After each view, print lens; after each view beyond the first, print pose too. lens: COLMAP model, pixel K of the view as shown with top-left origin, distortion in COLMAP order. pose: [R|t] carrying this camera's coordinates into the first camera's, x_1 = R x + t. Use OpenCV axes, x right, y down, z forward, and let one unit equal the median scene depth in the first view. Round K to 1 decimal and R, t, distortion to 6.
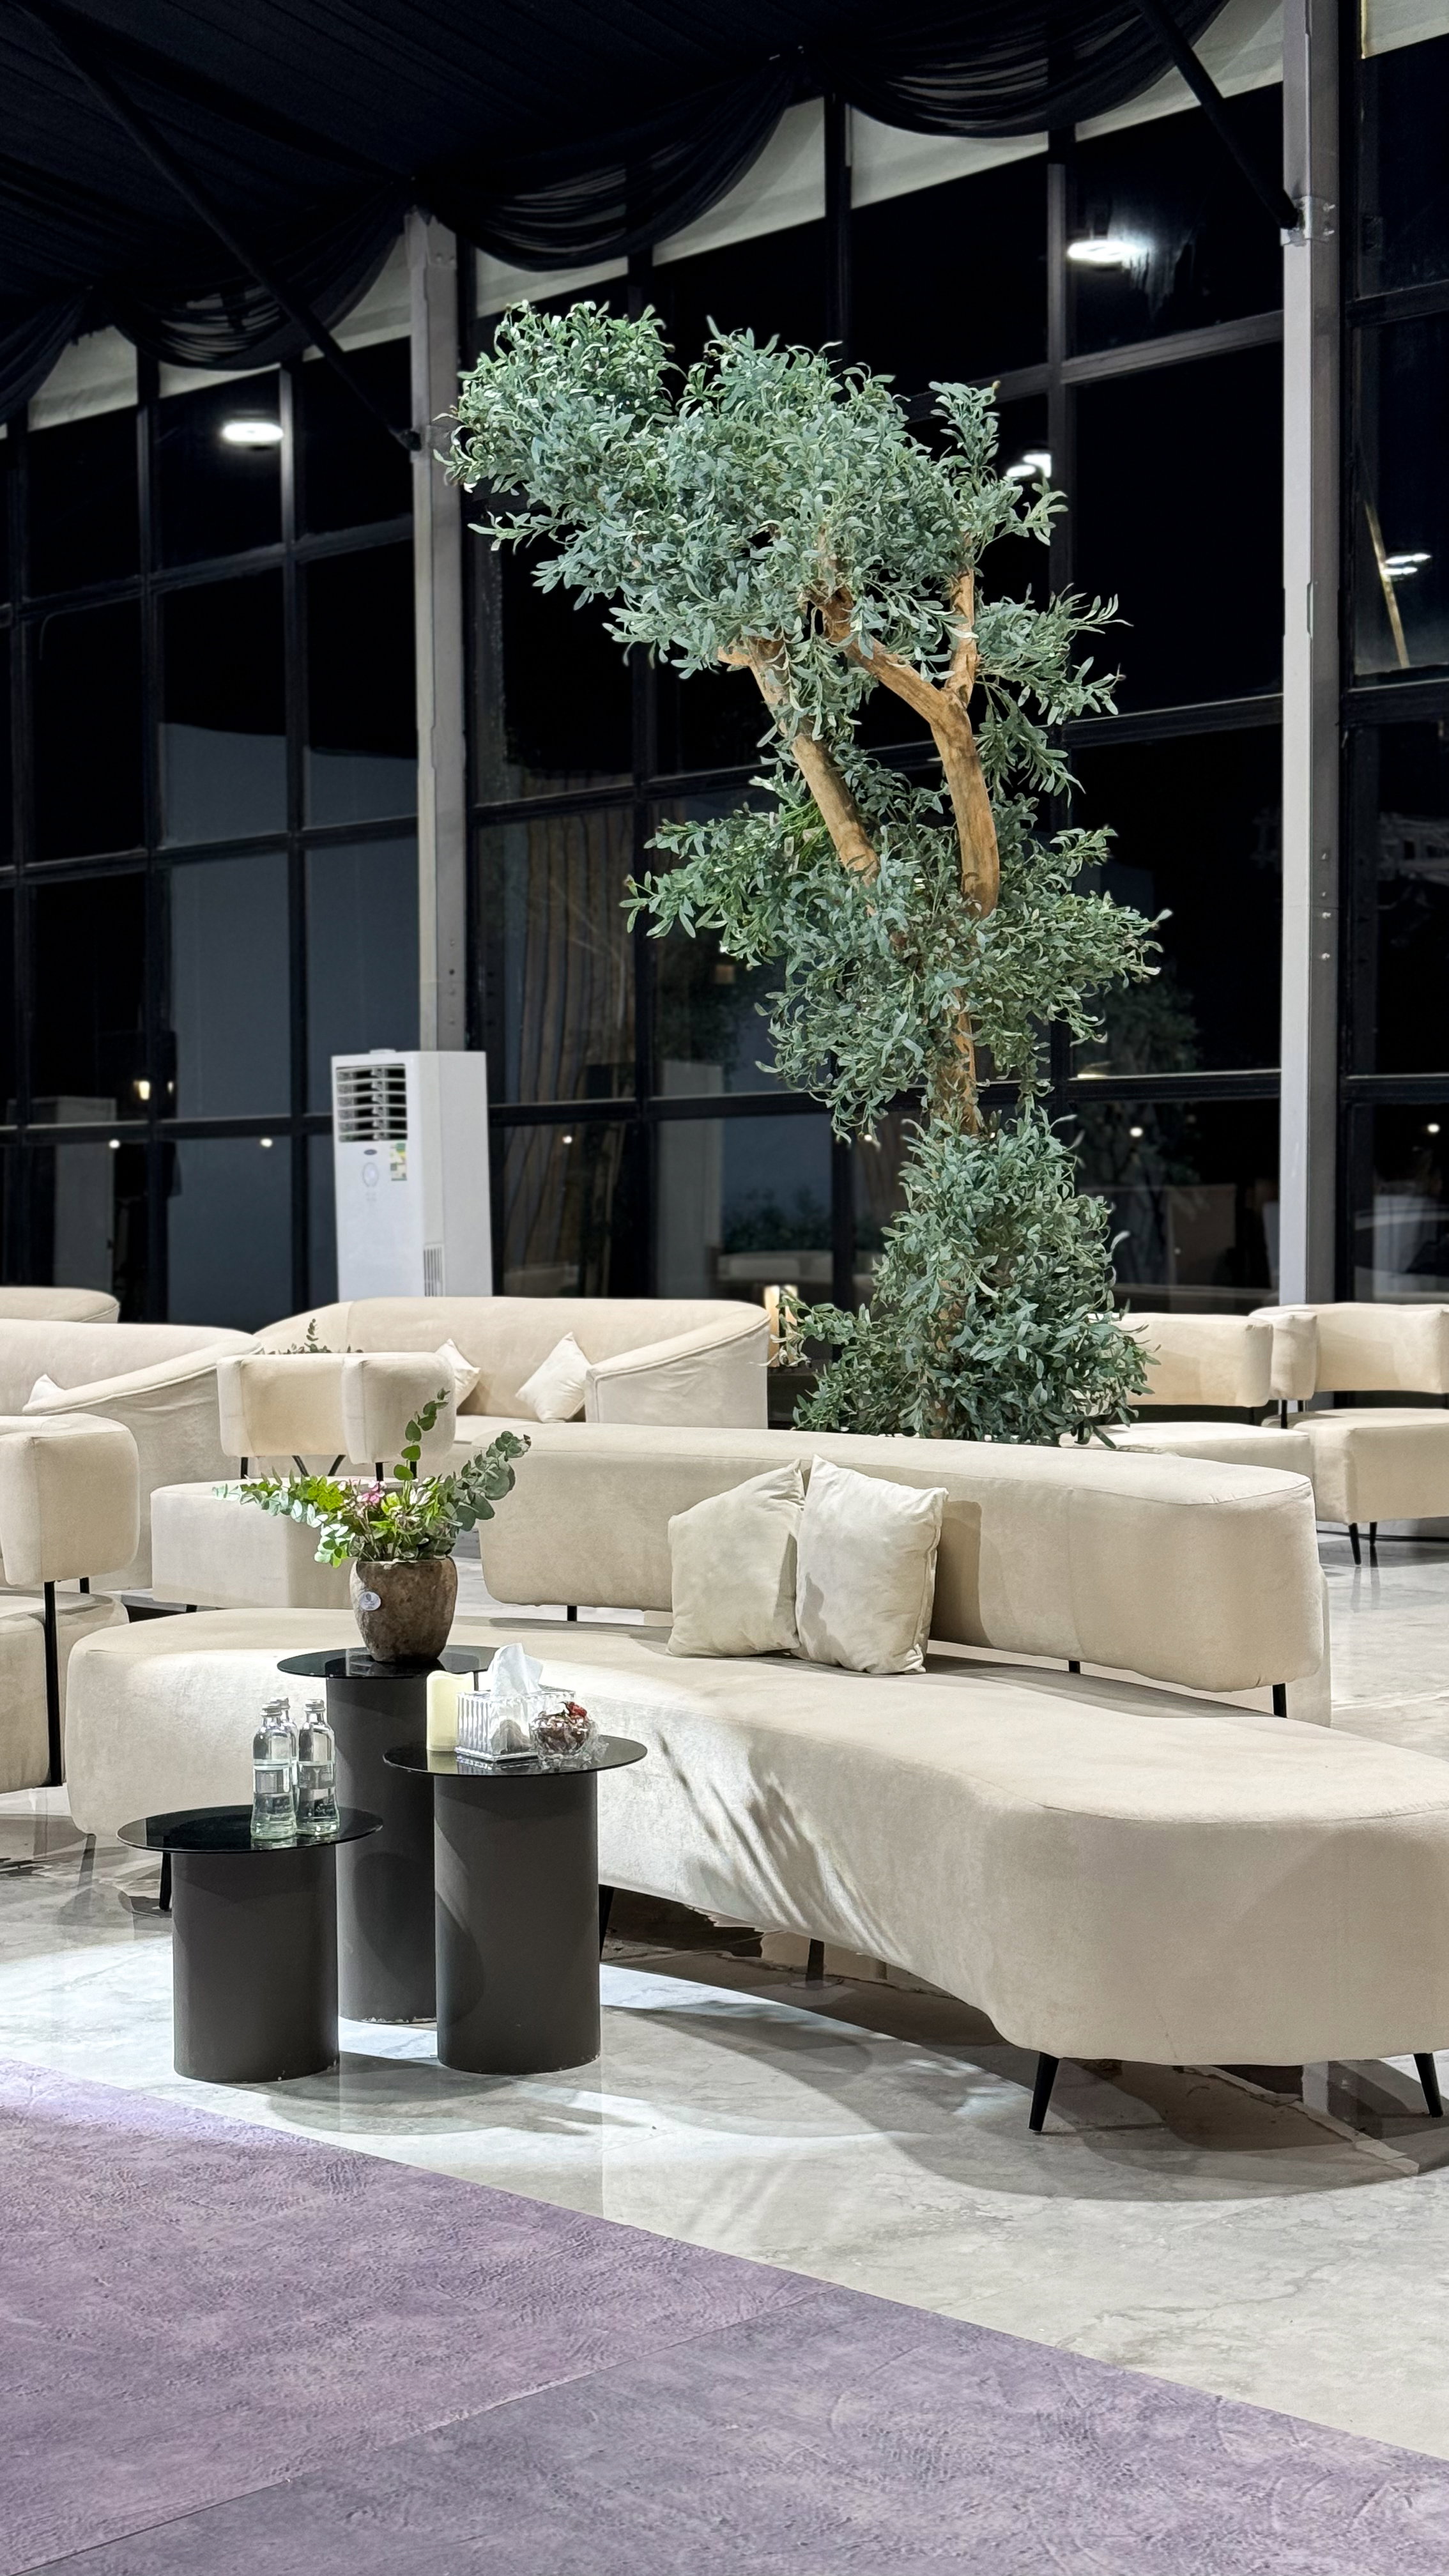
lens RADIAL K [[3546.3, 0, 726.5], [0, 3546.3, 1296.0], [0, 0, 1]] dist [0.150387, -0.113166]
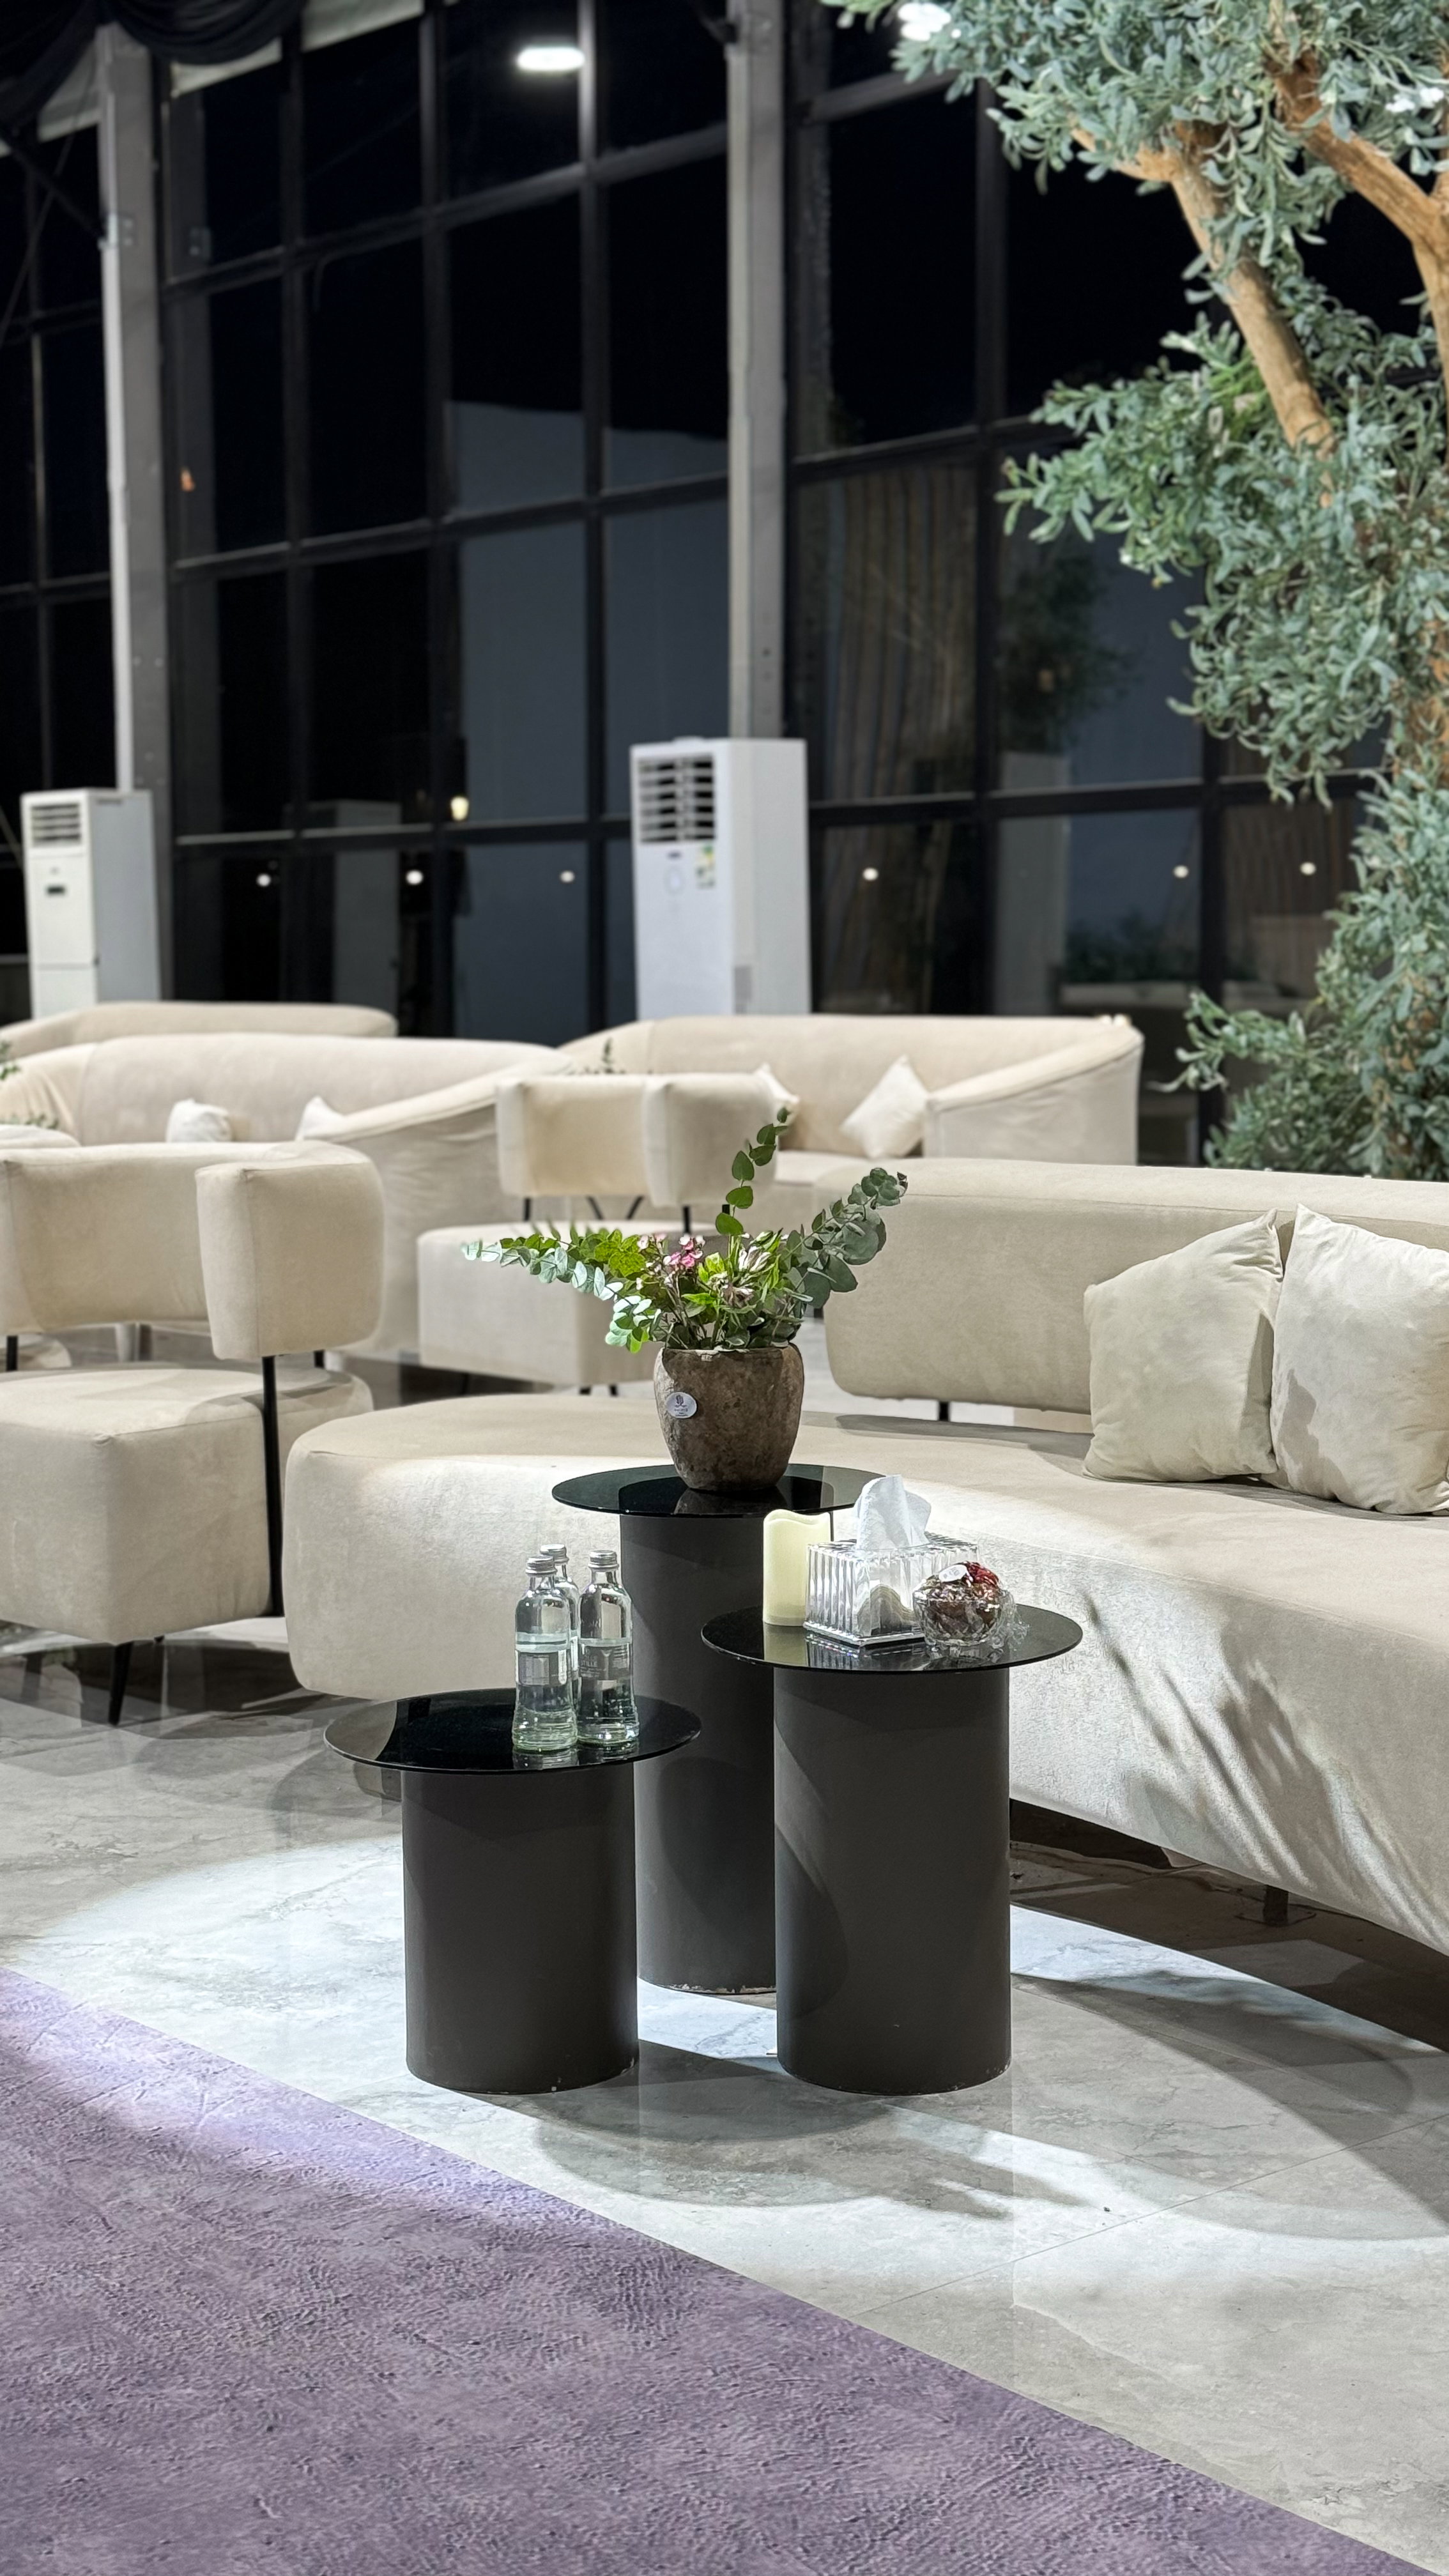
lens RADIAL K [[3546.3, 0, 726.5], [0, 3546.3, 1296.0], [0, 0, 1]] dist [0.150387, -0.113166]
pose [[0.996463, 0.012141, -0.083156, -0.028105], [-0.006042, 0.997299, 0.073203, 0.010558], [0.083821, -0.072441, 0.993844, 0.256201]]
